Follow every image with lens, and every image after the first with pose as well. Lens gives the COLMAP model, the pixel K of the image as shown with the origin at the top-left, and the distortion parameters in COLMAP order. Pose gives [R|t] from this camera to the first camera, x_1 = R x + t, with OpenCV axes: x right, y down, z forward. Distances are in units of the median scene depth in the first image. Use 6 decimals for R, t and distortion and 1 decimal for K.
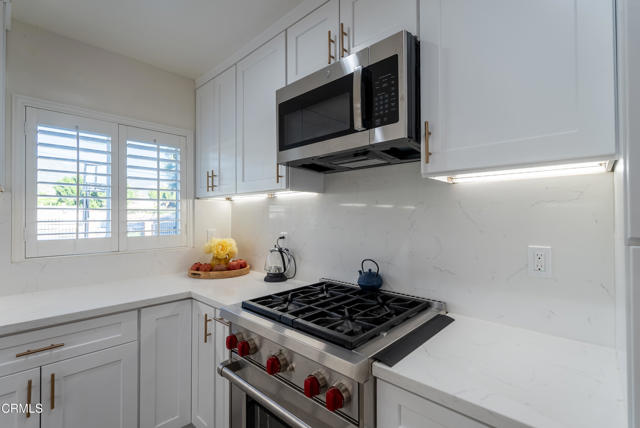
lens RADIAL K [[294.4, 0, 320.0], [0, 294.4, 214.0], [0, 0, 1]] dist [-0.000778, 0.000069]
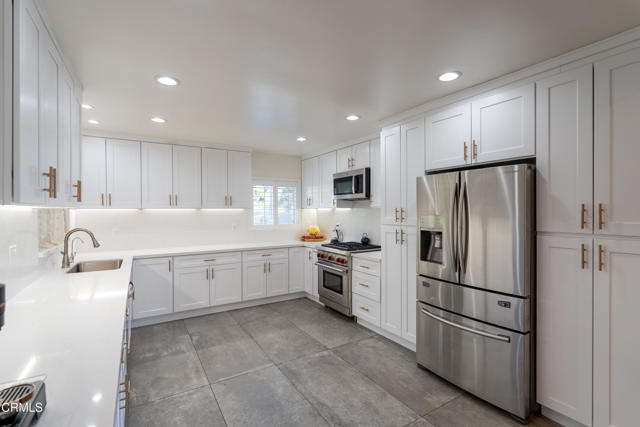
lens RADIAL K [[294.4, 0, 320.0], [0, 294.4, 213.5], [0, 0, 1]] dist [-0.000778, 0.000069]
pose [[0.965867, 0.002168, -0.259031, 0.407377], [0.001969, 0.999875, 0.015712, -0.064706], [0.259032, -0.015686, 0.965741, -1.556769]]
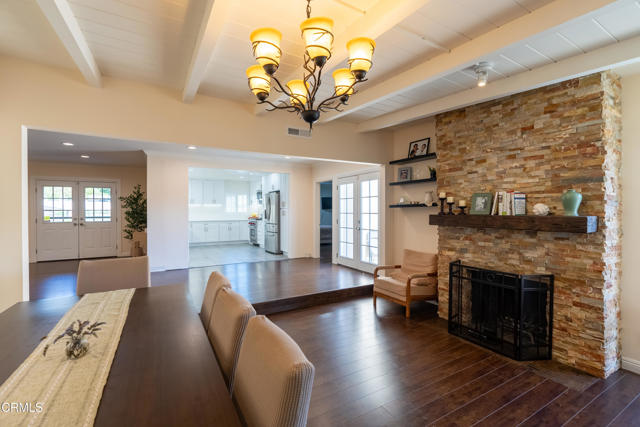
lens RADIAL K [[278.6, 0, 320.0], [0, 278.6, 213.5], [0, 0, 1]] dist [0.000283, 0.000008]
pose [[0.961623, 0.004871, -0.274331, 2.692997], [-0.003190, 0.999973, 0.006573, 0.071597], [0.274356, -0.005446, 0.961613, -4.289846]]
